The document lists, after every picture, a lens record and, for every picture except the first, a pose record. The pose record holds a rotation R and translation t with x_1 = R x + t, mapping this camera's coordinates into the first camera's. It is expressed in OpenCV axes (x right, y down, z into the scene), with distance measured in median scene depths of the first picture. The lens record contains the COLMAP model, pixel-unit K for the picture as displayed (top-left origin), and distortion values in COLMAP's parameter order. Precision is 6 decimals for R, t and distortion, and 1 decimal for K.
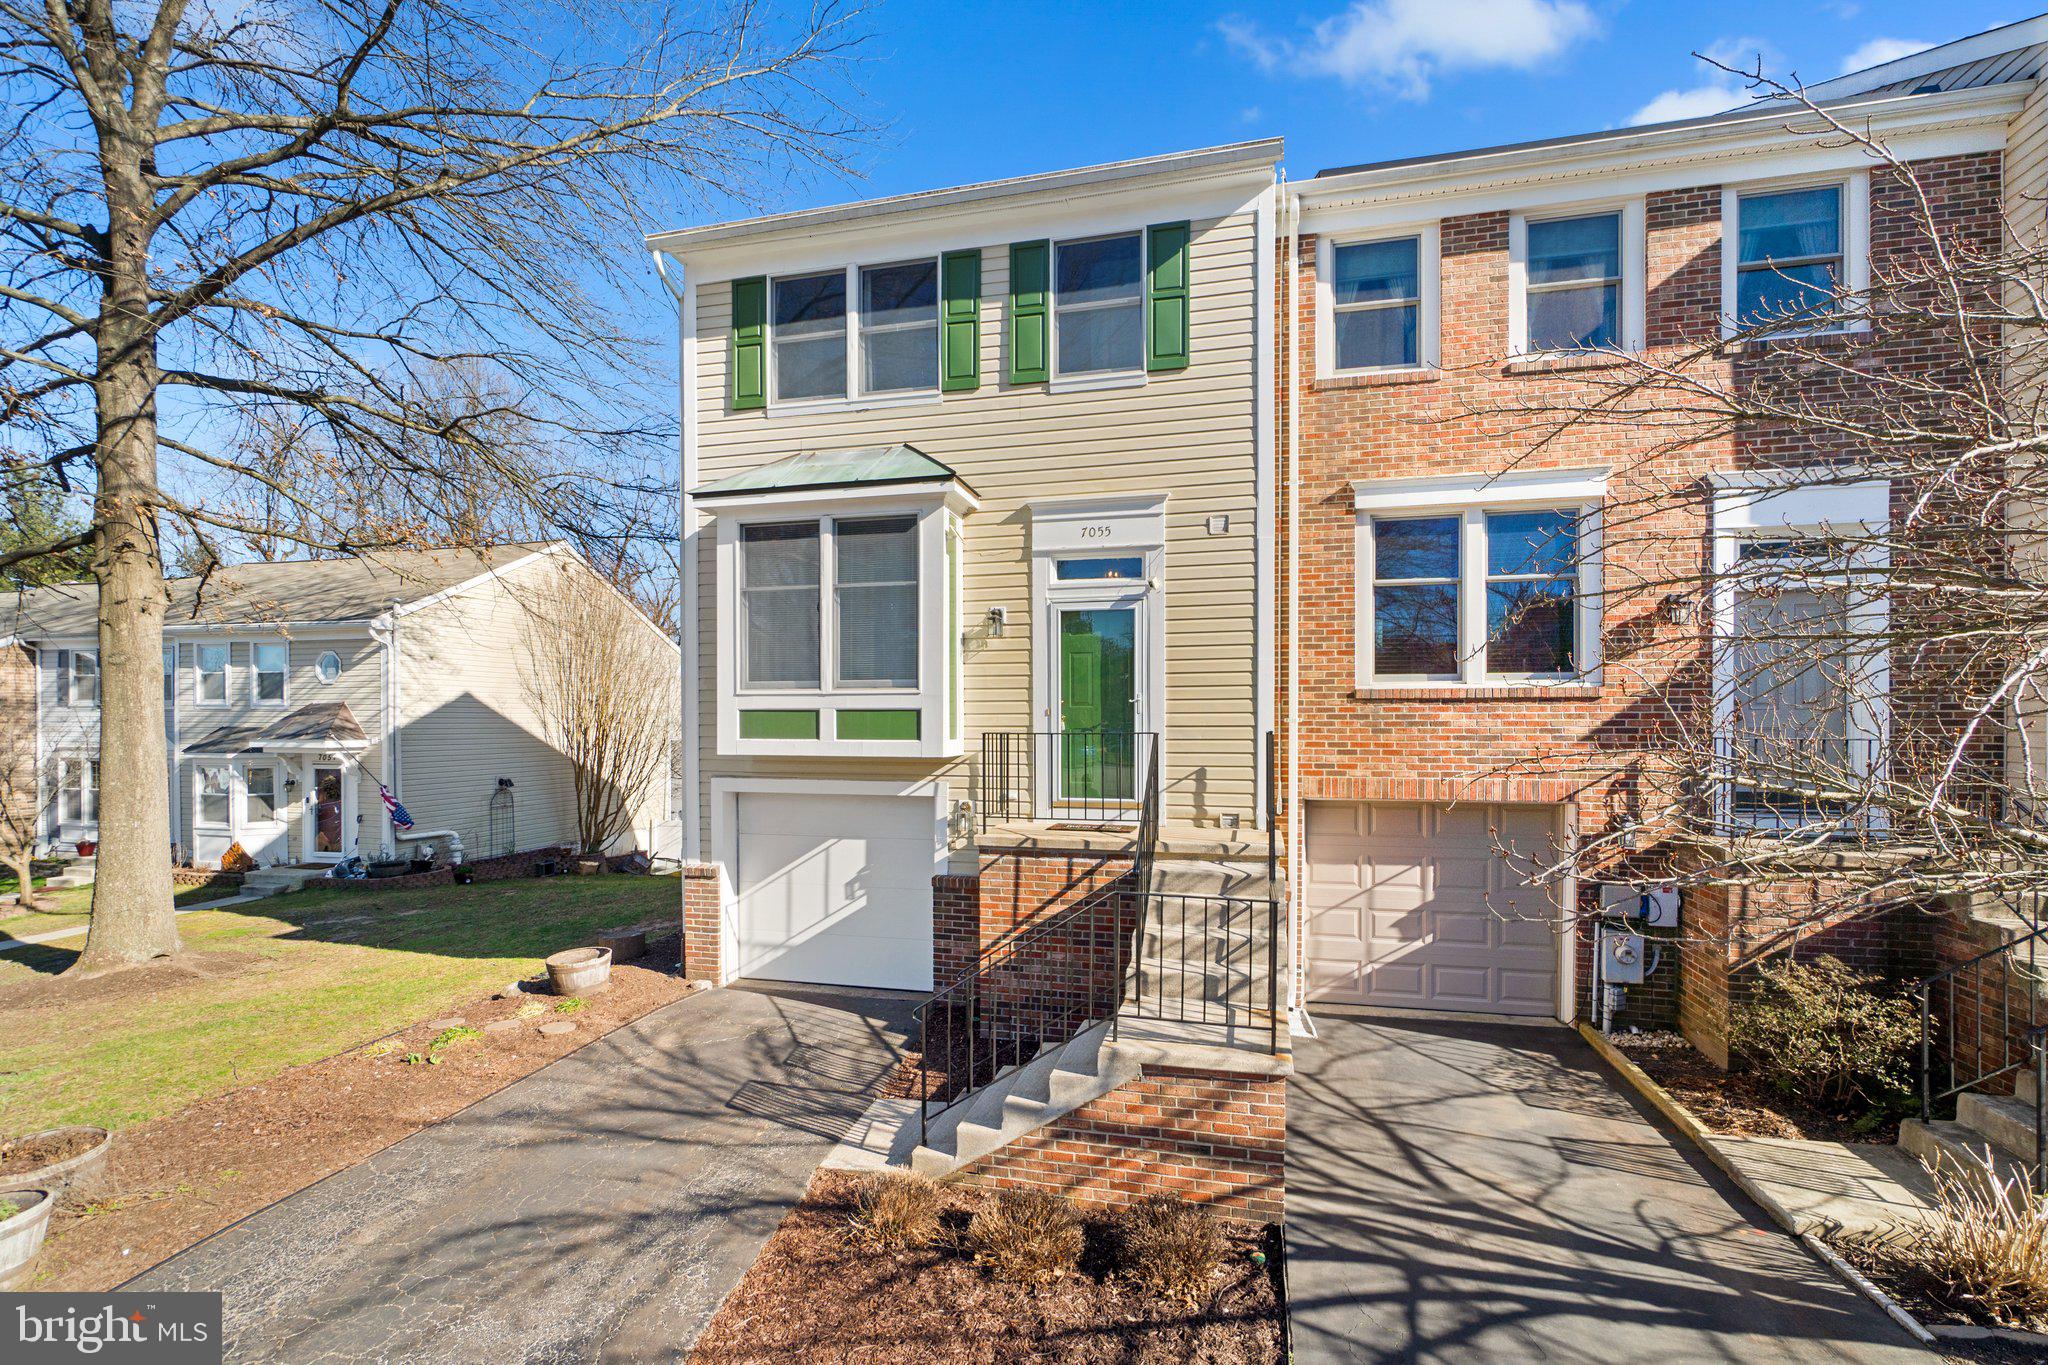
lens RADIAL K [[870.0, 0, 1024.0], [0, 870.0, 682.5], [0, 0, 1]] dist [-0.002613, 0.000671]
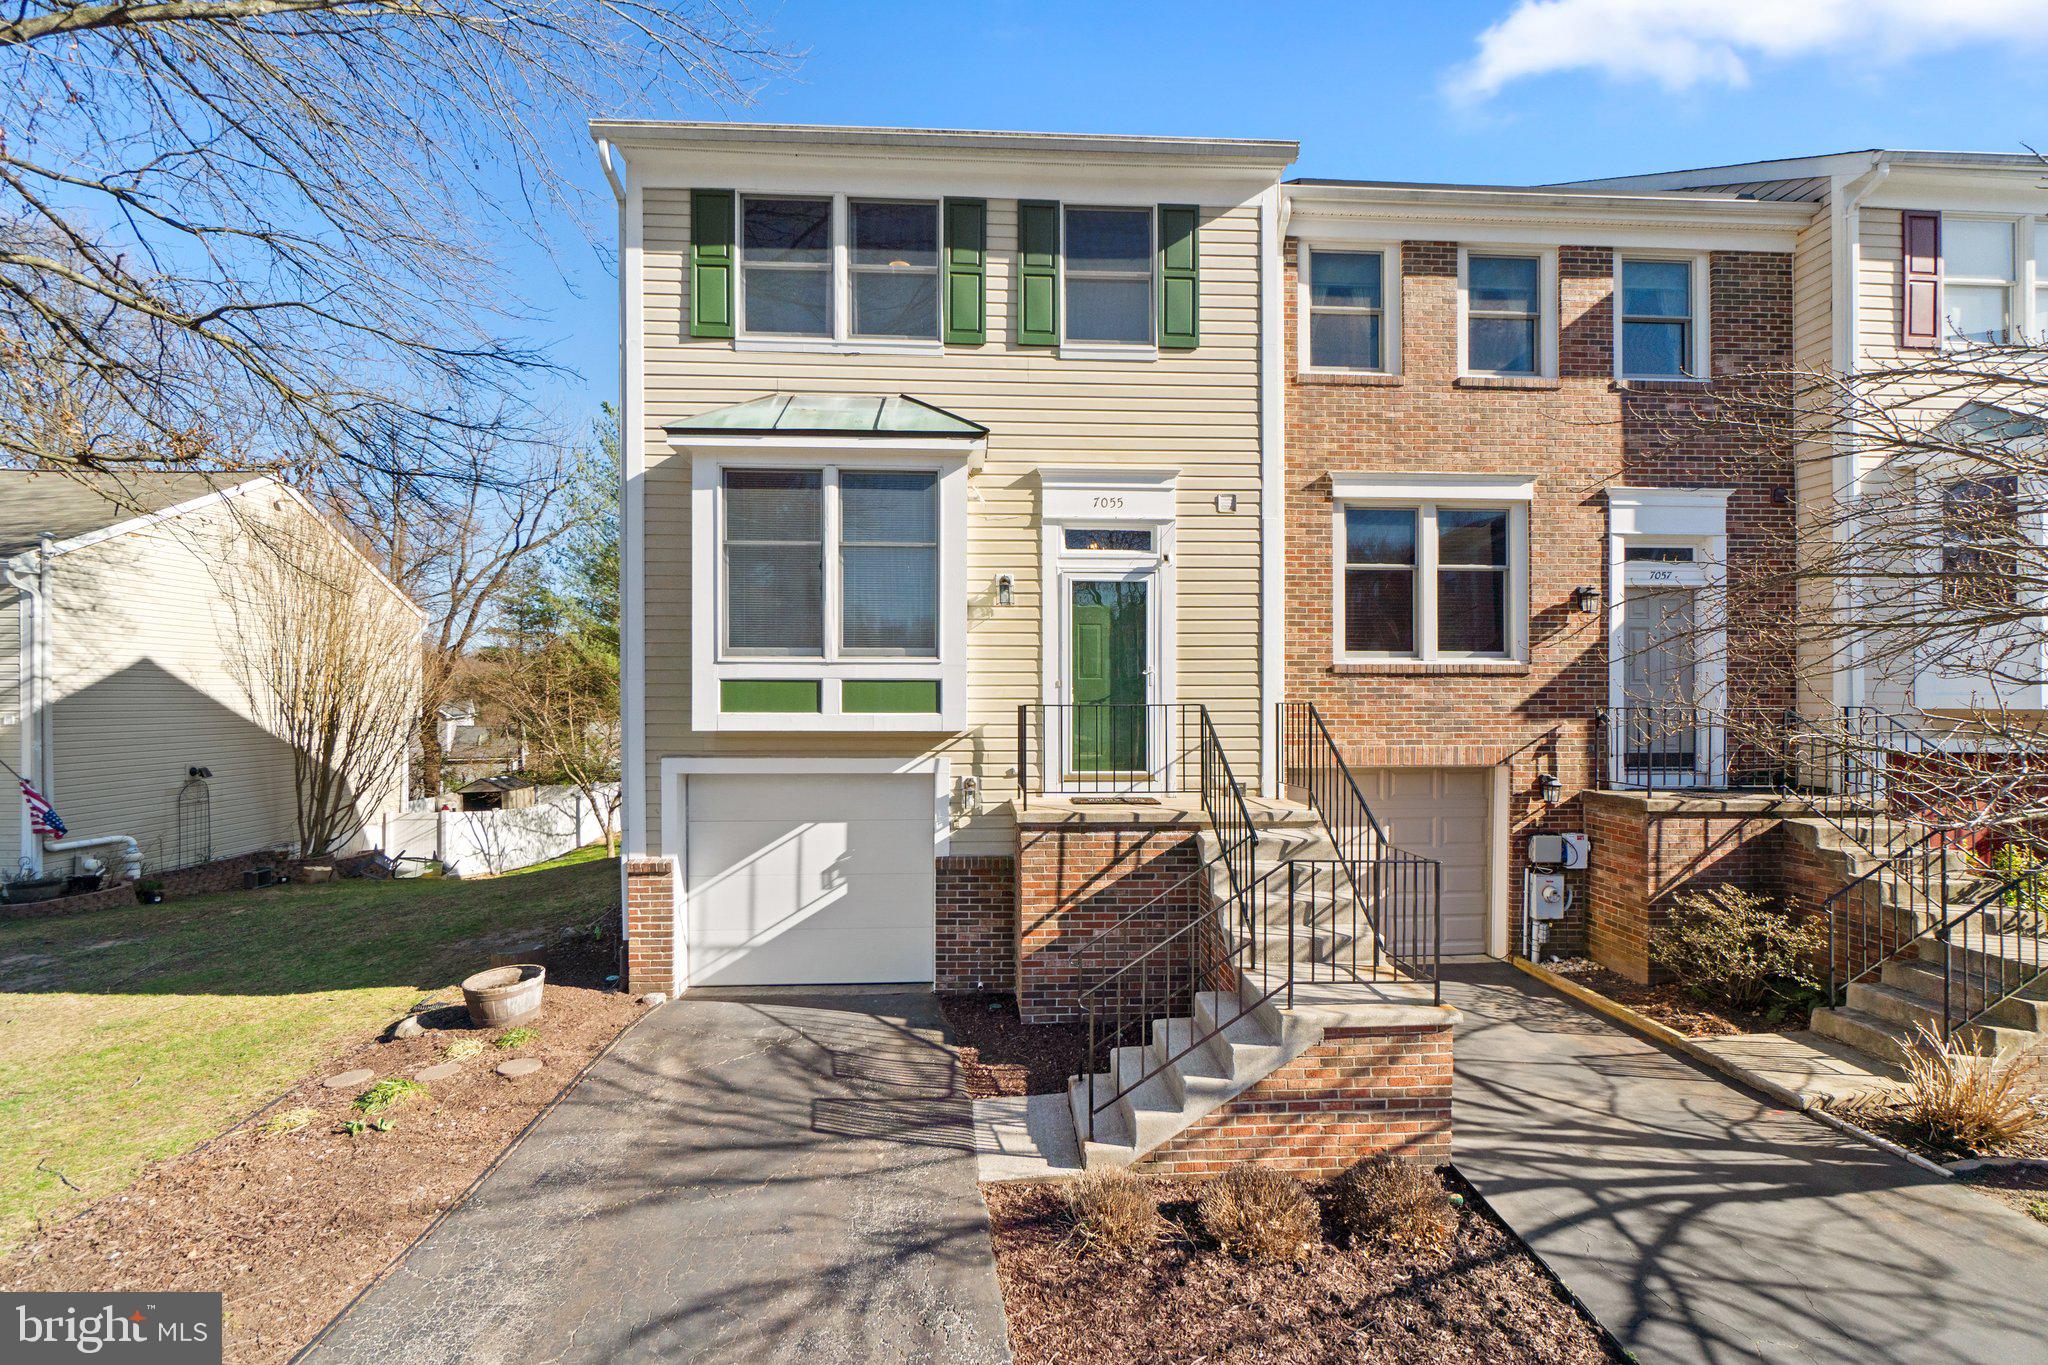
lens RADIAL K [[873.7, 0, 1014.0], [0, 873.7, 655.4], [0, 0, 1]] dist [-0.001689, -0.000031]
pose [[0.958540, 0.014805, 0.284574, -0.307377], [-0.013833, 0.999890, -0.005426, 0.008191], [-0.284623, 0.001265, 0.958639, 0.075497]]
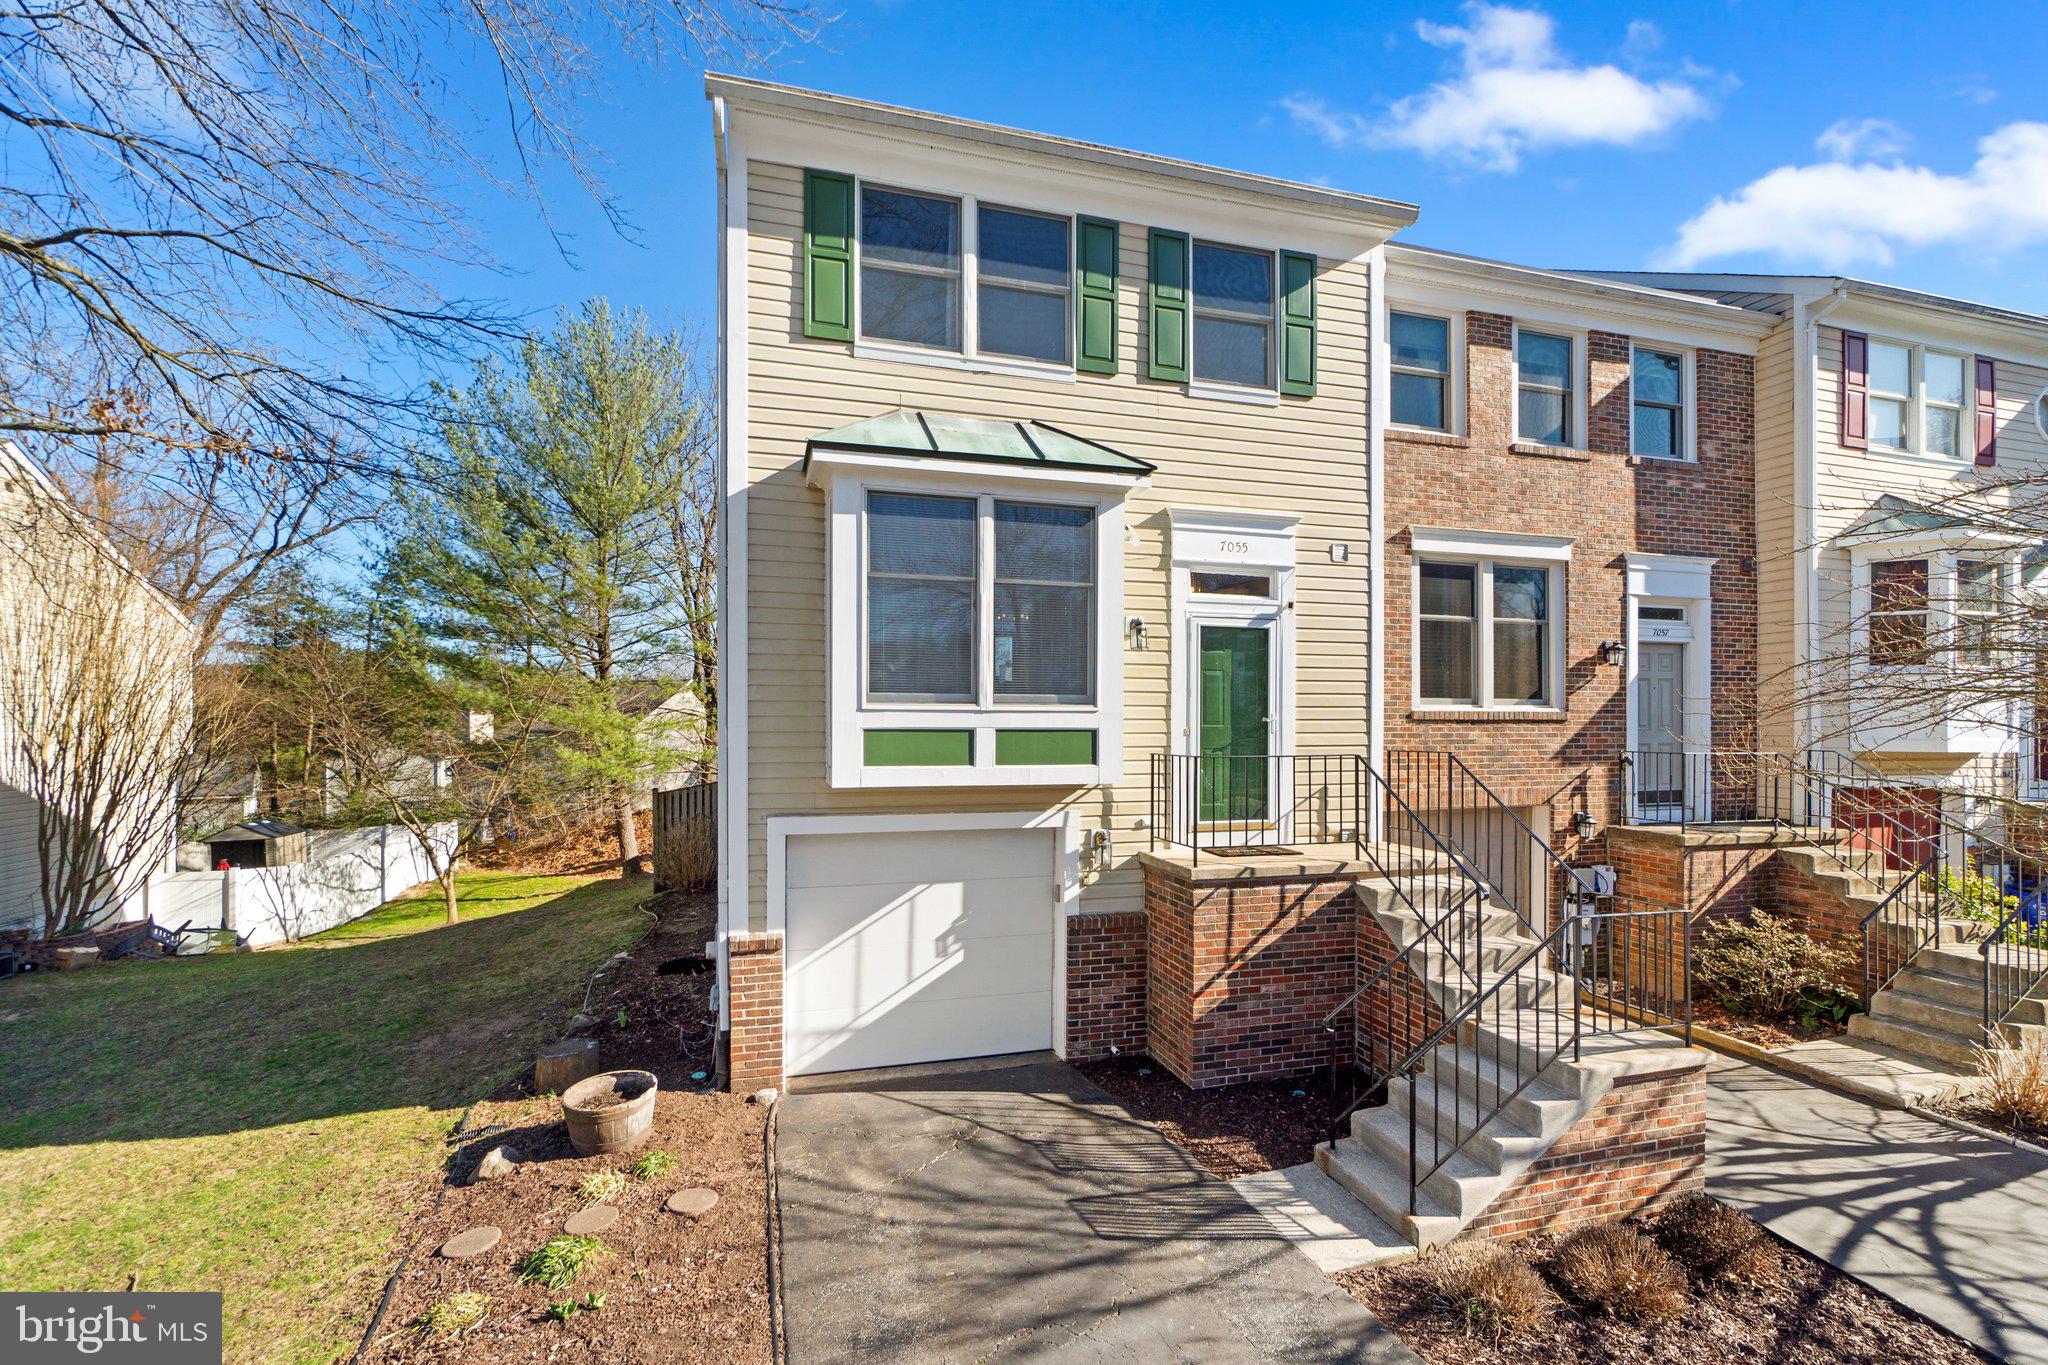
lens RADIAL K [[882.0, 0, 1020.6], [0, 882.0, 679.8], [0, 0, 1]] dist [-0.002611, 0.000511]
pose [[0.871141, 0.026736, 0.490305, -0.618616], [-0.024762, 0.999638, -0.010514, -0.008002], [-0.490409, -0.002982, 0.871488, 0.259294]]
